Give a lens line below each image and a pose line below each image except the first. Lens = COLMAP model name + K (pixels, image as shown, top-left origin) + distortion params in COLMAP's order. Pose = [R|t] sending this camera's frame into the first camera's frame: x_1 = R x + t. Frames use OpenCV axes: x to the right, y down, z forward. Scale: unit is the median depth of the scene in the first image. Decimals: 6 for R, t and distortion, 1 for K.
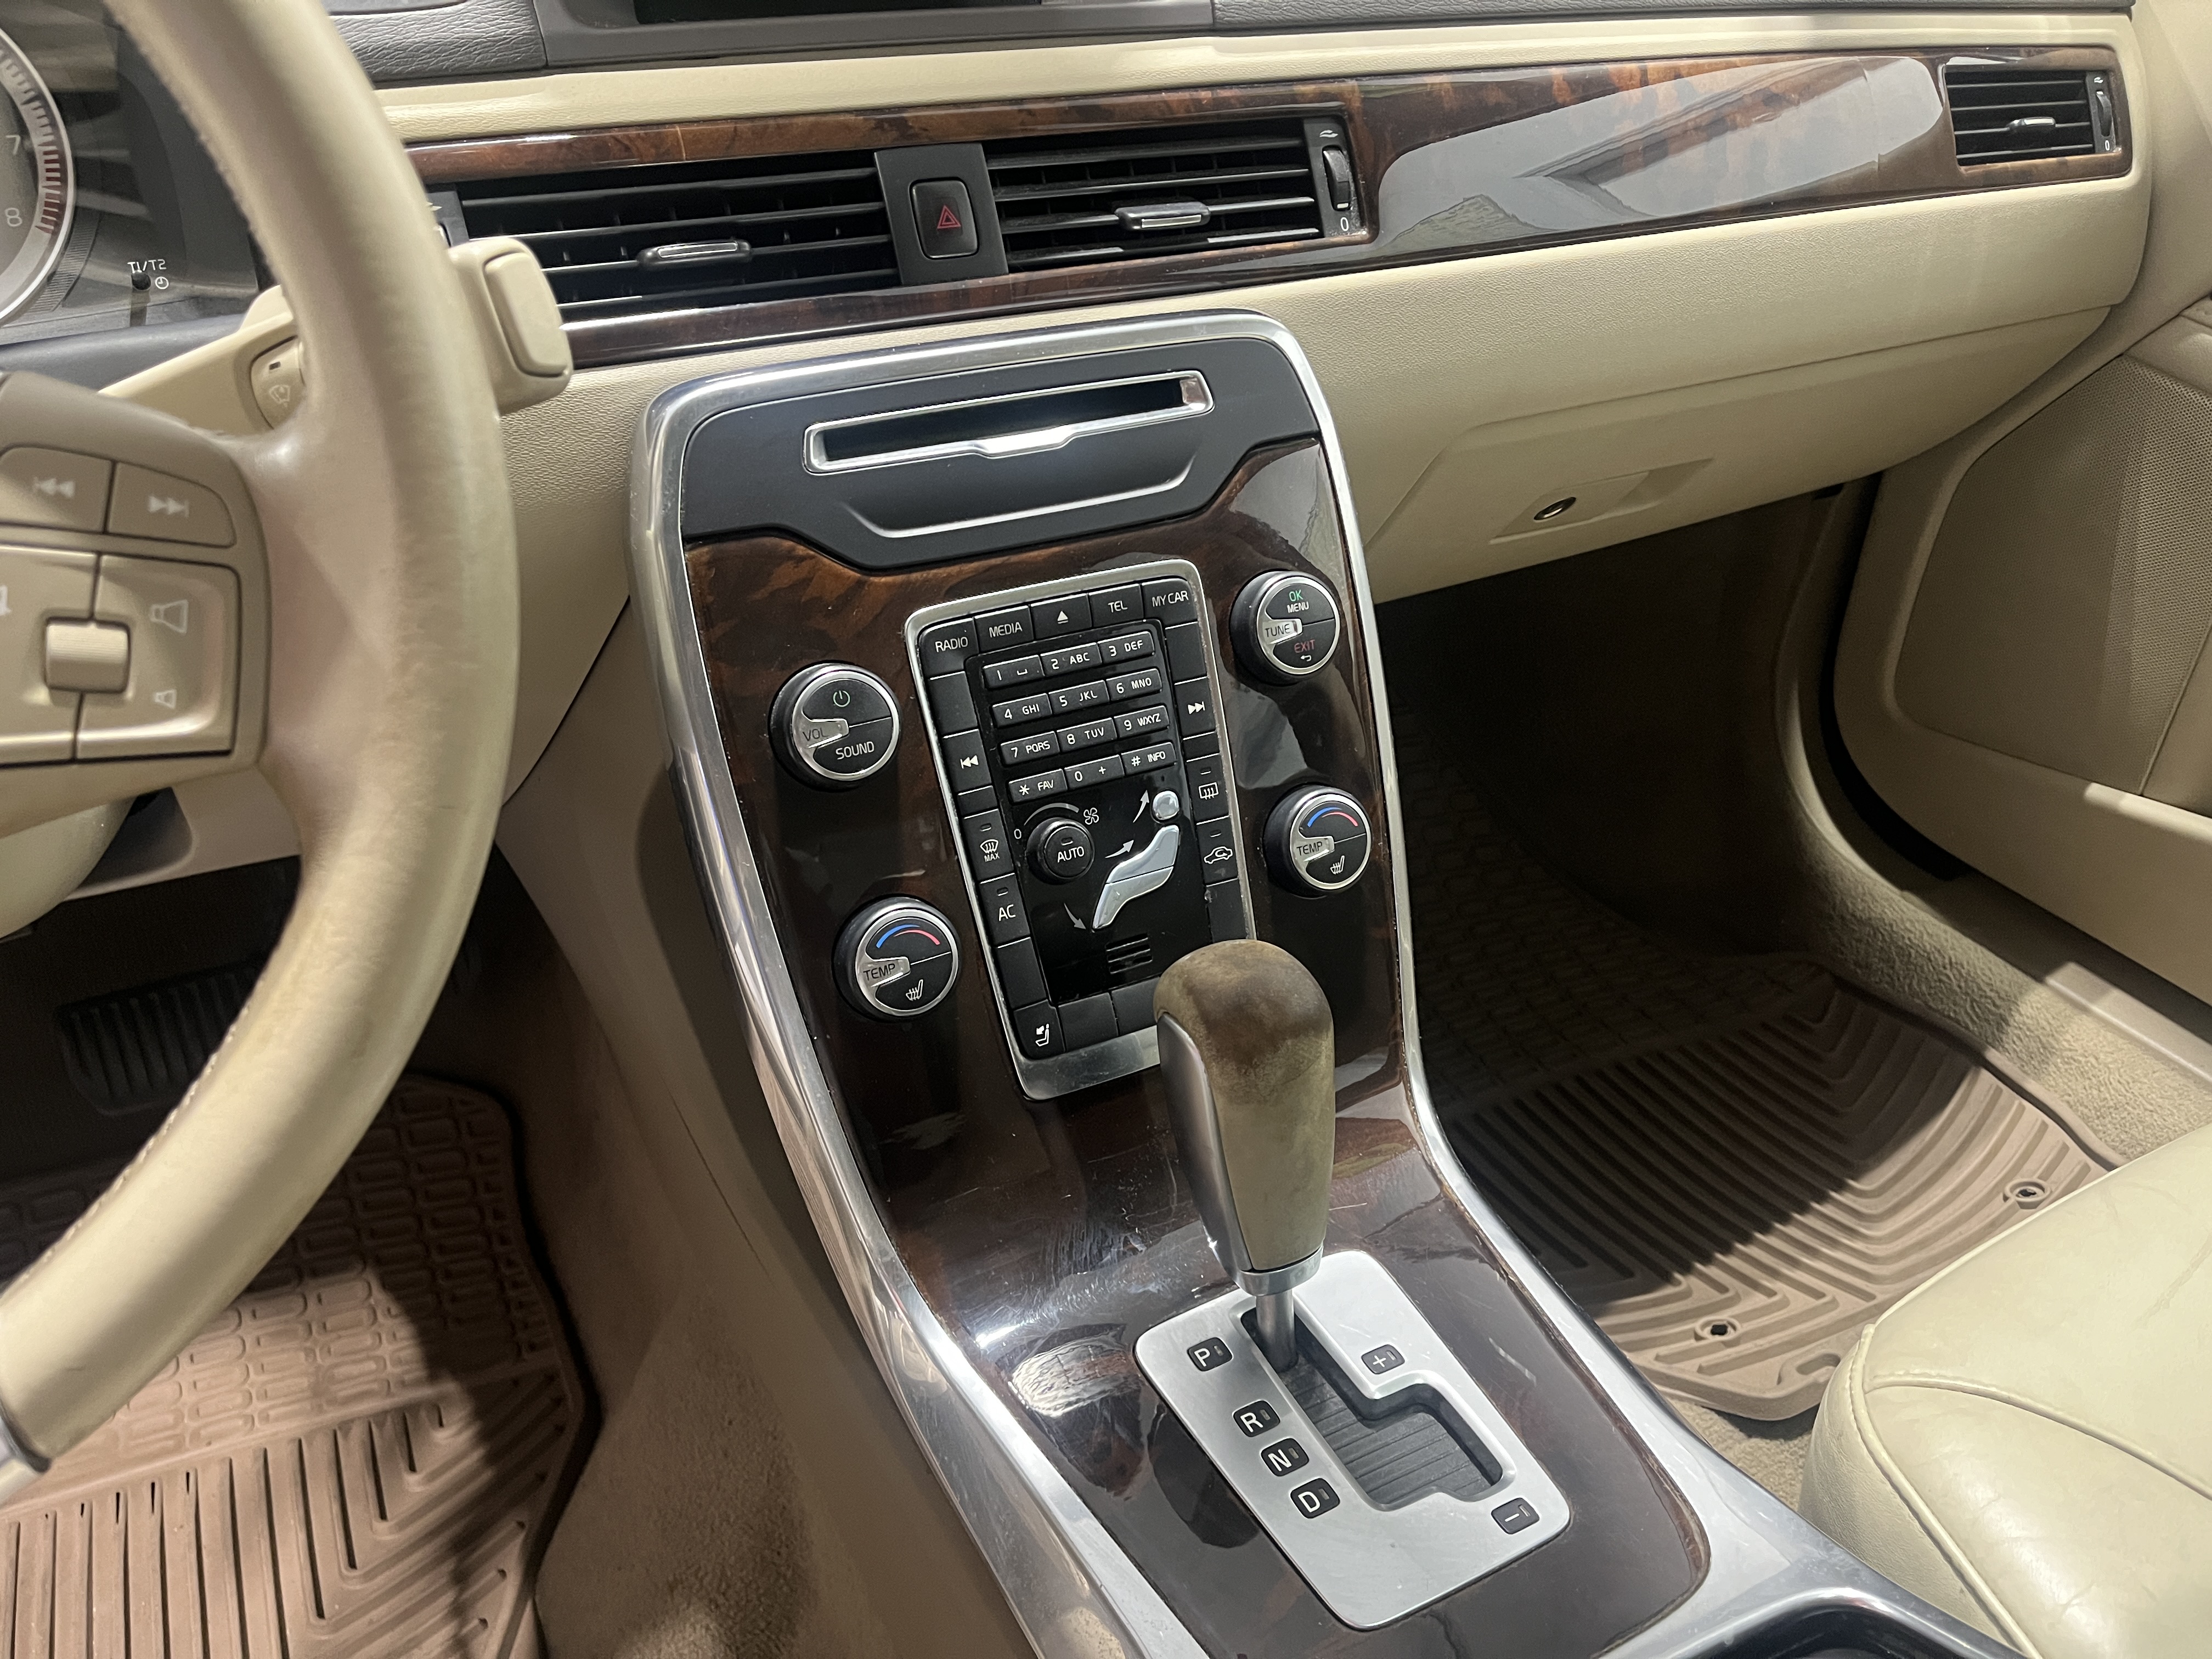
lens RADIAL K [[1678.9, 0, 1116.6], [0, 1678.9, 808.6], [0, 0, 1]] dist [0.059100, -0.078206]
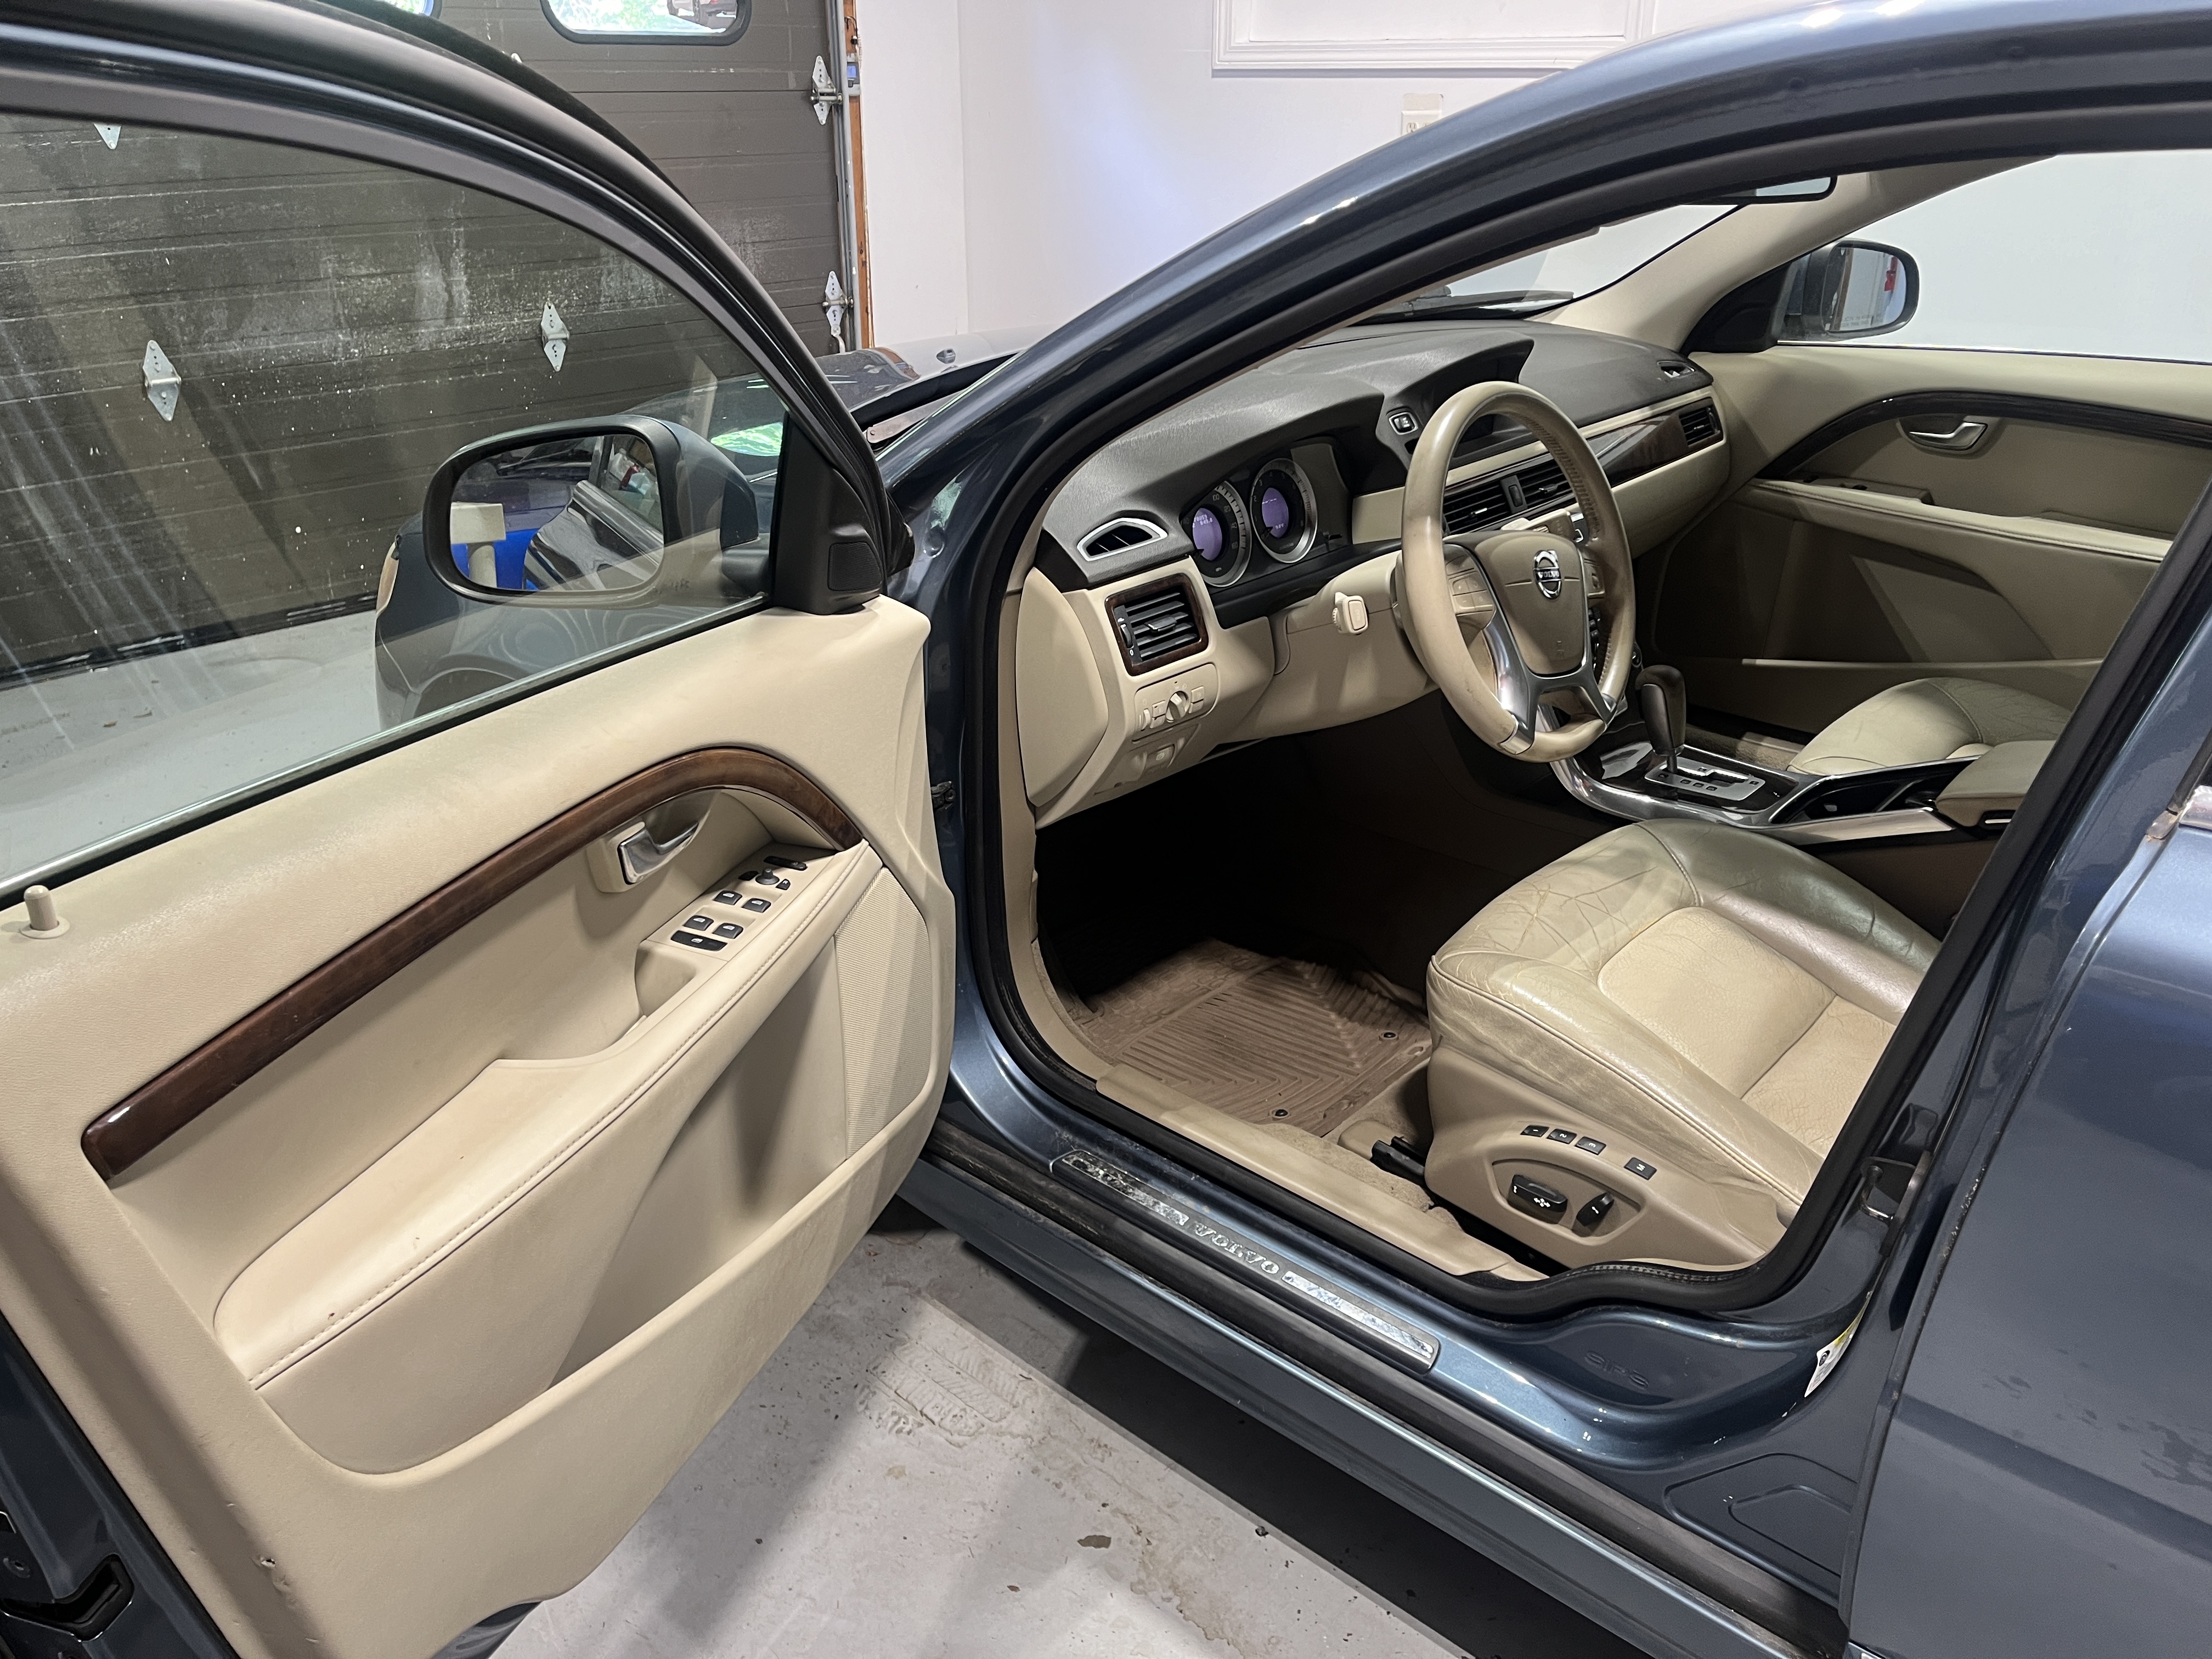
lens RADIAL K [[1696.4, 0, 1087.4], [0, 1696.4, 834.6], [0, 0, 1]] dist [0.086398, -0.123642]
pose [[0.937069, -0.162980, 0.308770, -2.226347], [0.196653, 0.977117, -0.081054, 0.480129], [-0.288494, 0.136674, 0.947677, -2.120280]]
